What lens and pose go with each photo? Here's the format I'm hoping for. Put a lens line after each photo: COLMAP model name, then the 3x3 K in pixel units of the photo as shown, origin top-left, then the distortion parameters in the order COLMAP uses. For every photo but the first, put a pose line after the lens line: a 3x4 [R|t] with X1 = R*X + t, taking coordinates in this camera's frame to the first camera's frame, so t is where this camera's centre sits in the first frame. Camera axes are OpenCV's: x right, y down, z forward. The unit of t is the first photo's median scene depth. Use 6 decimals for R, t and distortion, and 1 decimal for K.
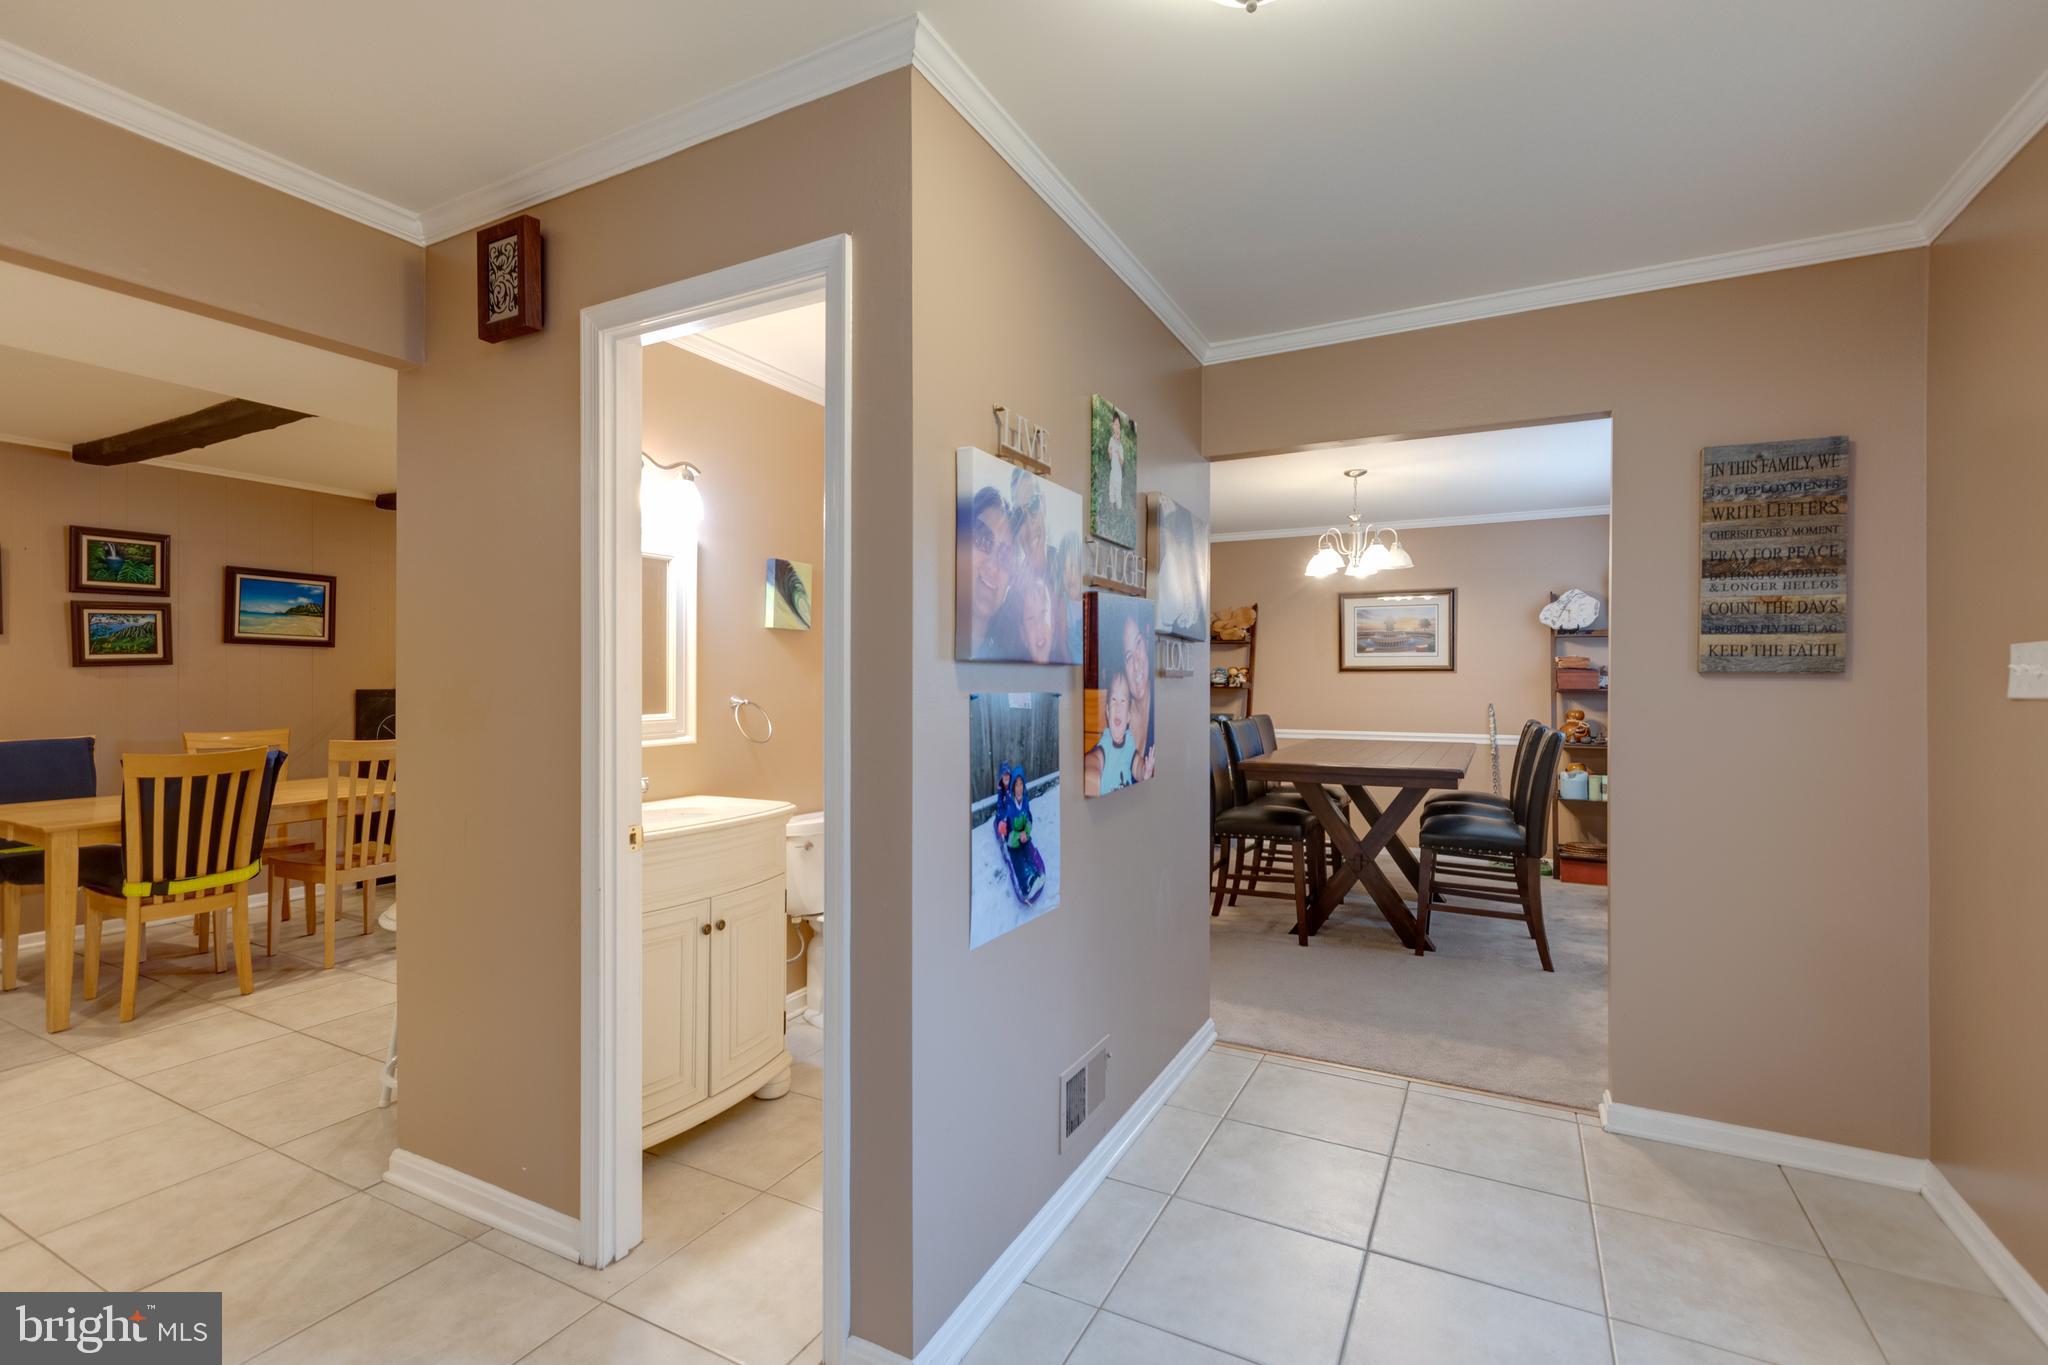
lens RADIAL K [[913.9, 0, 1028.1], [0, 913.9, 675.6], [0, 0, 1]] dist [0.006103, -0.001148]
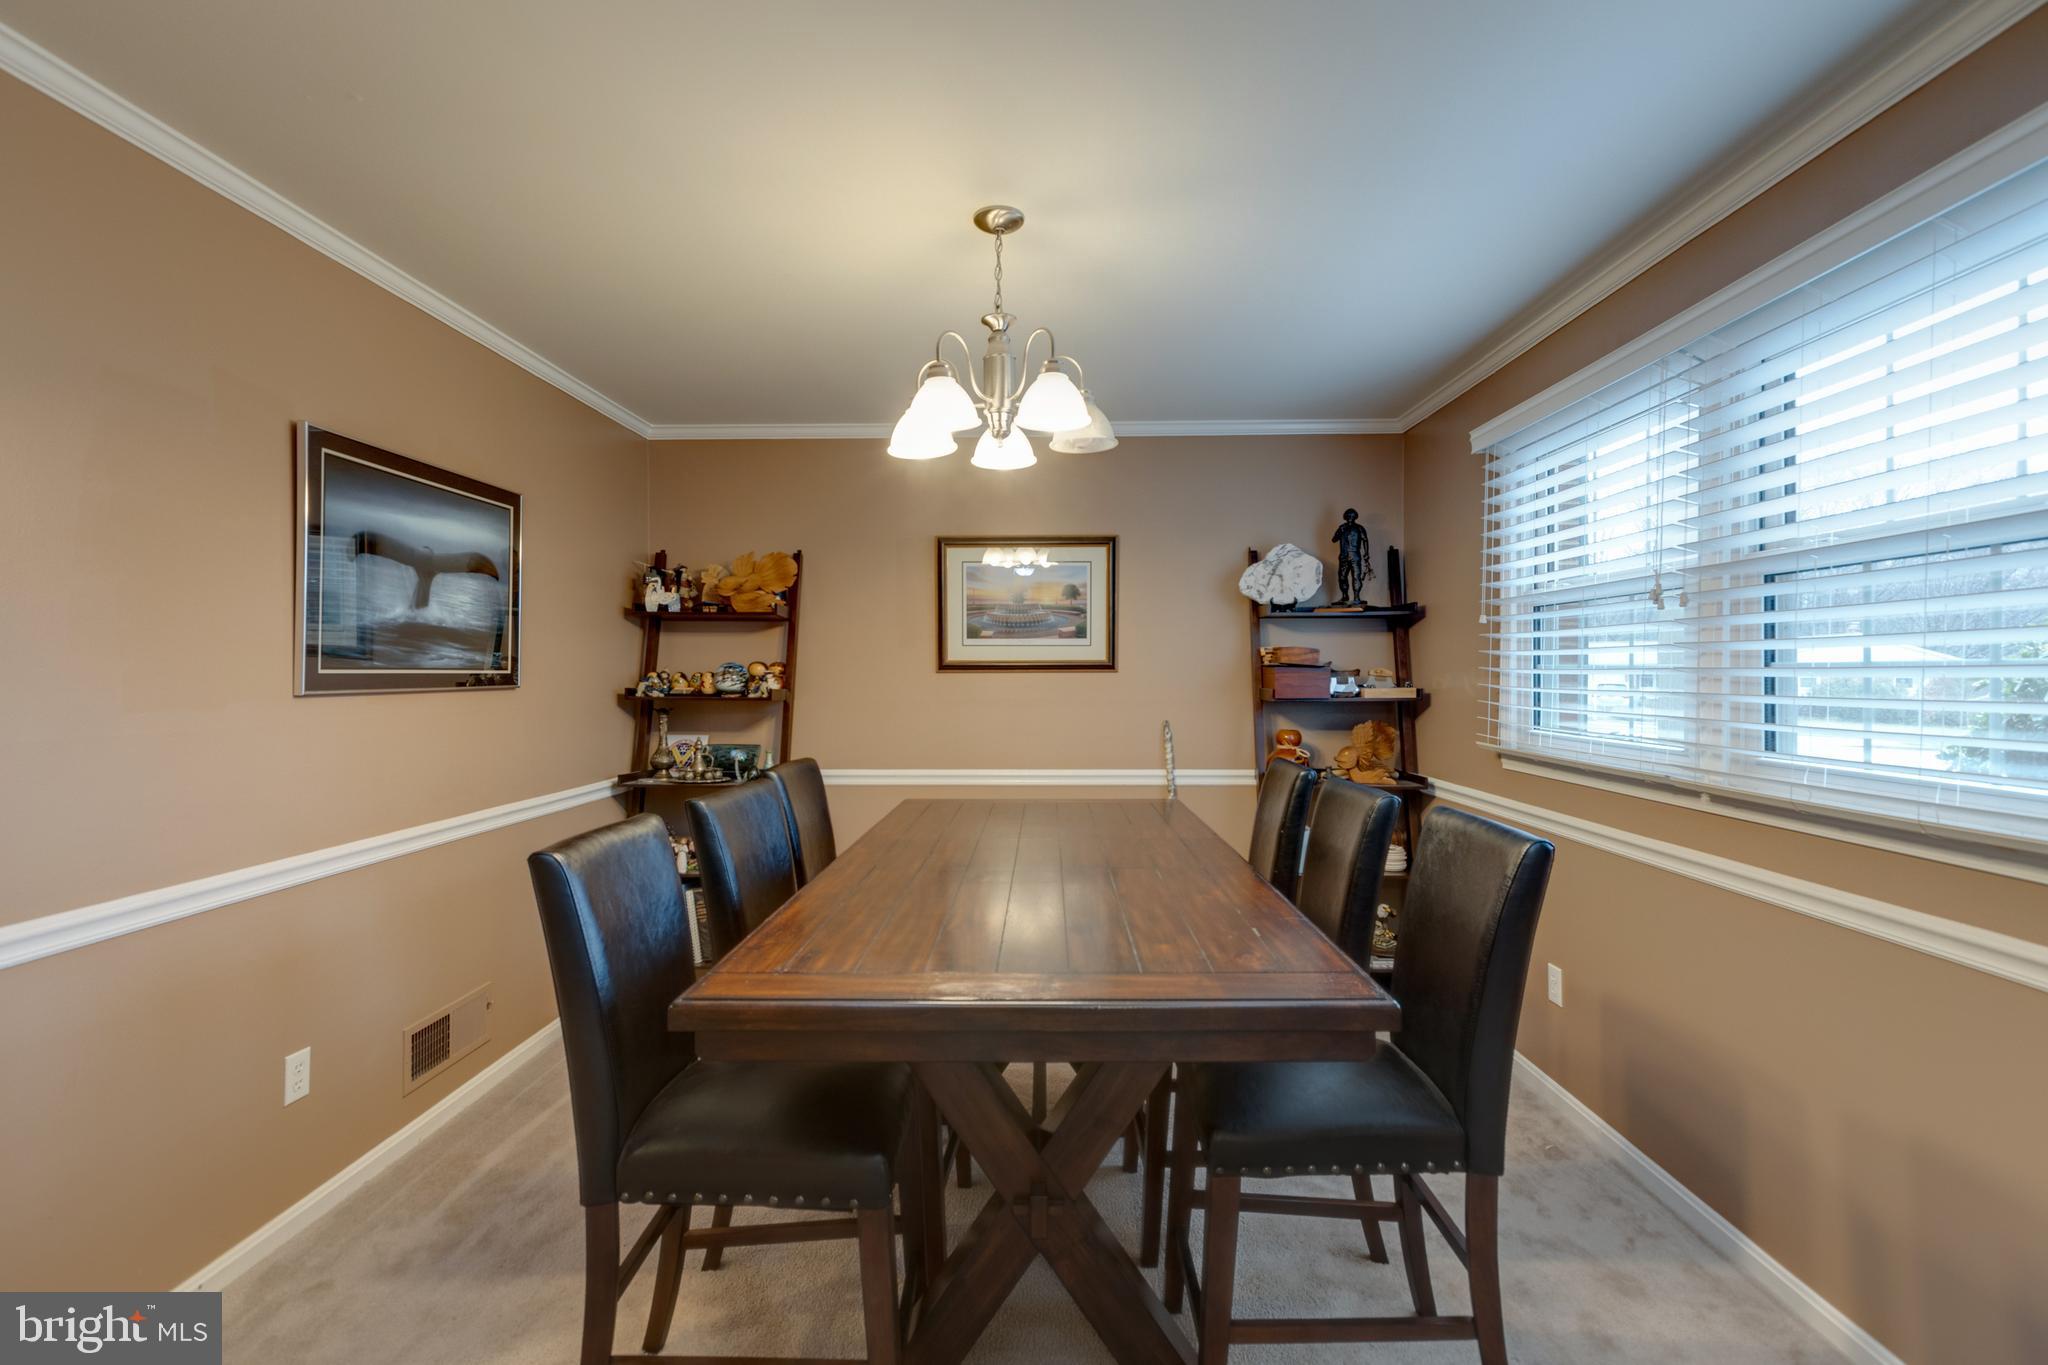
lens RADIAL K [[913.9, 0, 1028.1], [0, 913.9, 675.6], [0, 0, 1]] dist [0.006103, -0.001148]
pose [[0.897527, -0.006432, 0.440913, 0.129917], [0.001033, 0.999922, 0.012483, -0.007955], [-0.440959, -0.010748, 0.897463, 0.439425]]
